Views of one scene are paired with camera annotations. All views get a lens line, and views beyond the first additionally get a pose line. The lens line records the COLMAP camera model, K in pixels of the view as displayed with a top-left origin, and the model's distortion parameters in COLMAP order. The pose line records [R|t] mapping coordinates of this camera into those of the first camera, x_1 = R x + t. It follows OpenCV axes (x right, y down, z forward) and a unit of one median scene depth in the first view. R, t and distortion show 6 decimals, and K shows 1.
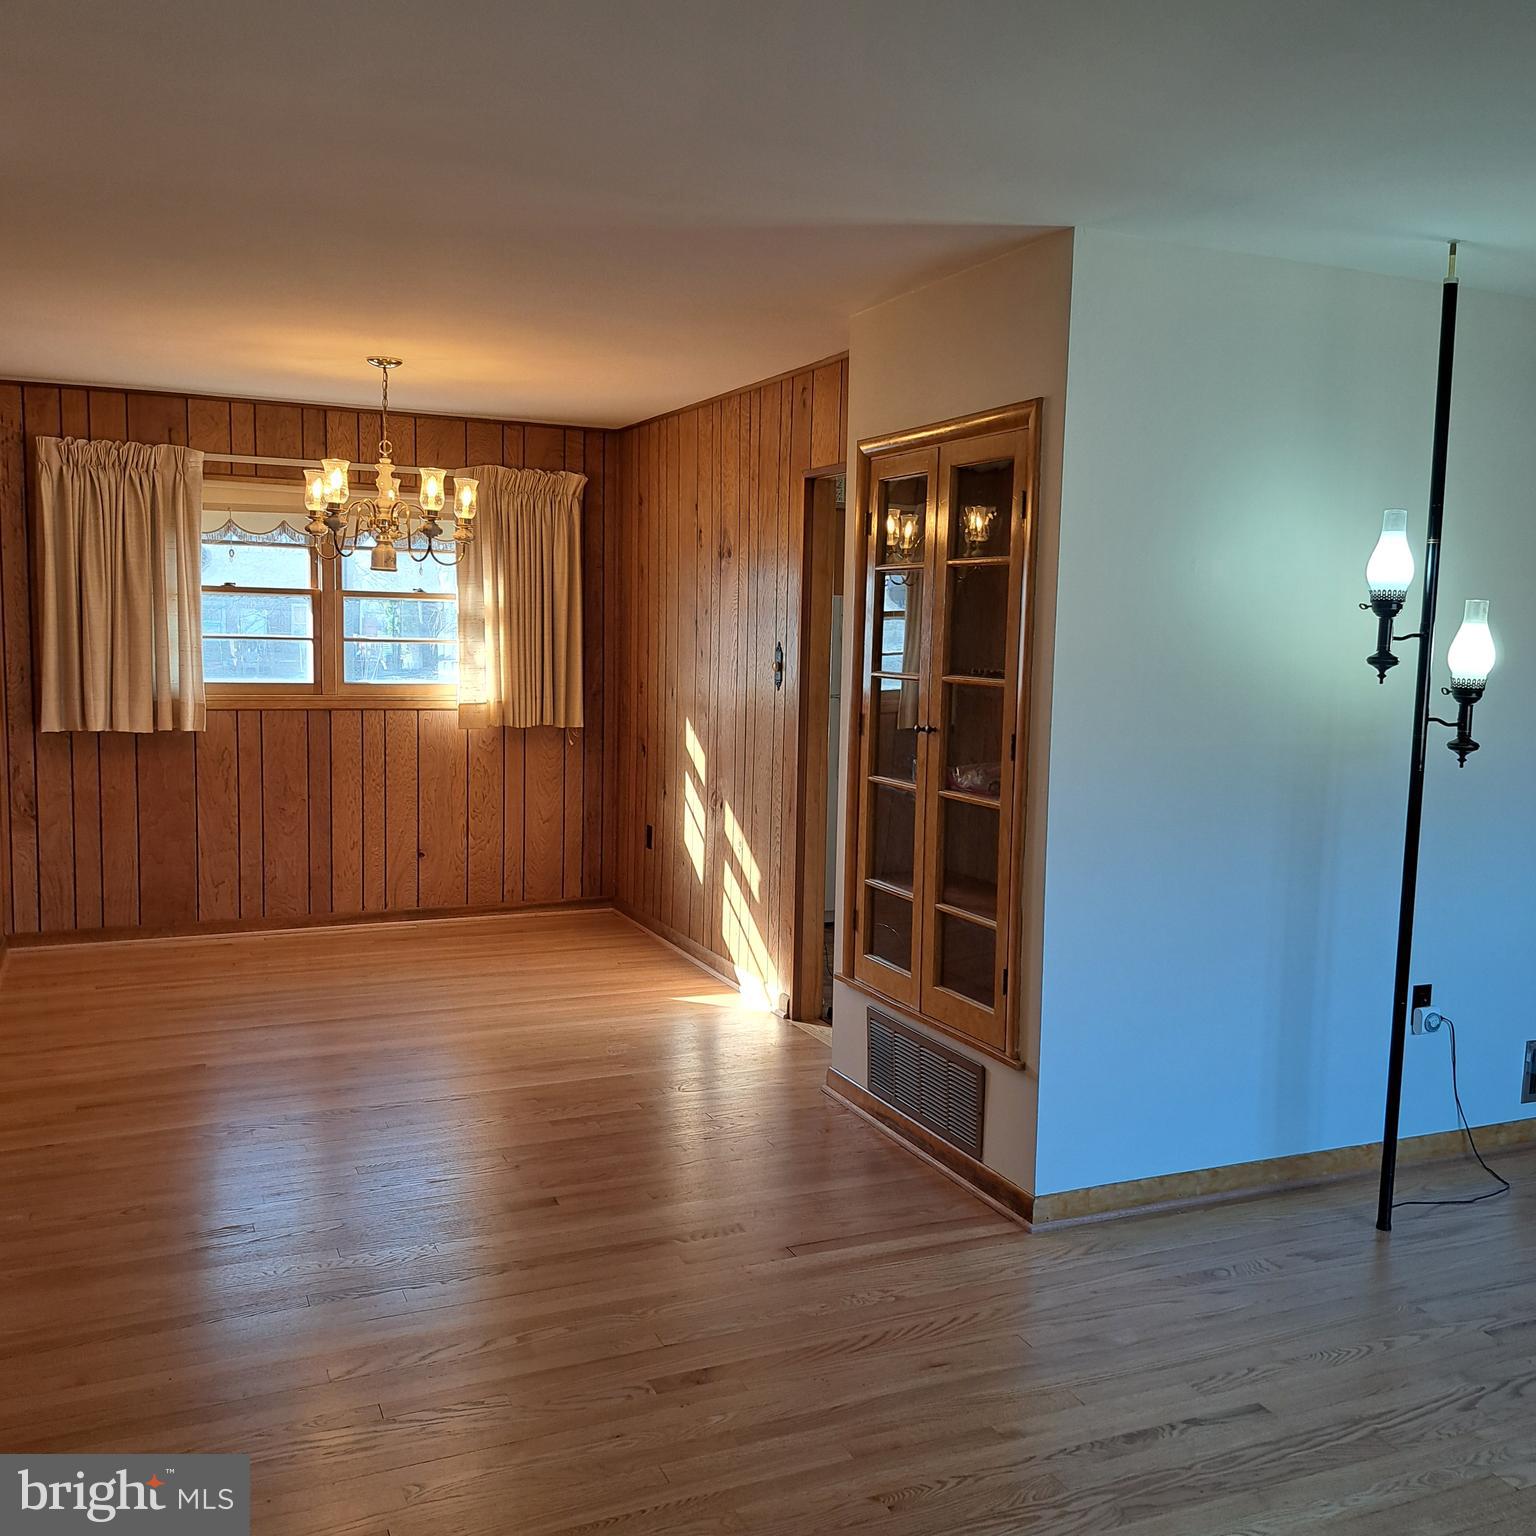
lens RADIAL K [[1443.3, 0, 768.1], [0, 1443.3, 762.5], [0, 0, 1]] dist [0.025979, 0.000000]
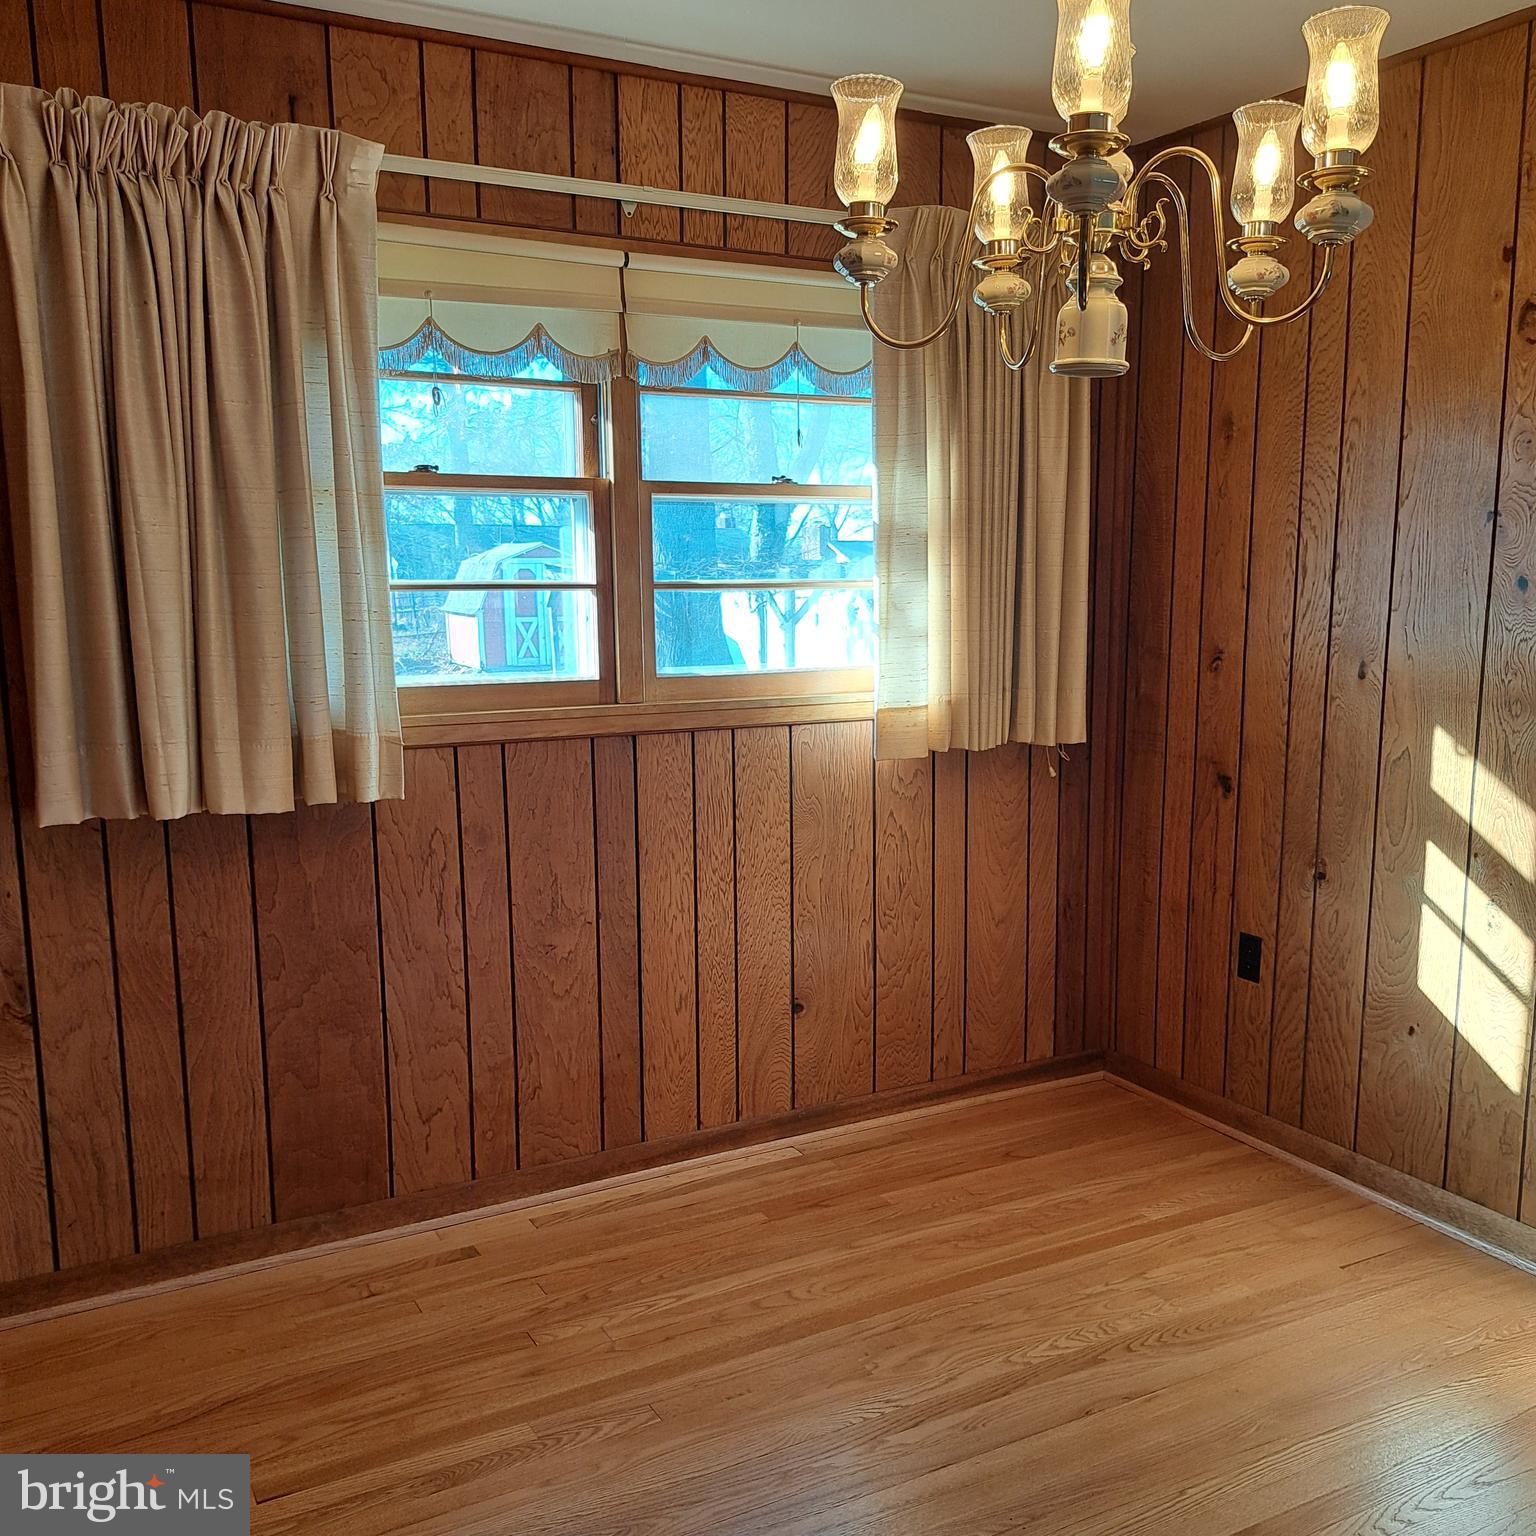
lens RADIAL K [[1443.3, 0, 771.5], [0, 1443.3, 789.1], [0, 0, 1]] dist [0.025979, 0.000000]
pose [[0.997400, -0.037867, 0.061312, -0.293640], [0.034059, 0.997495, 0.061992, -0.047125], [-0.063506, -0.059742, 0.996192, 0.531702]]
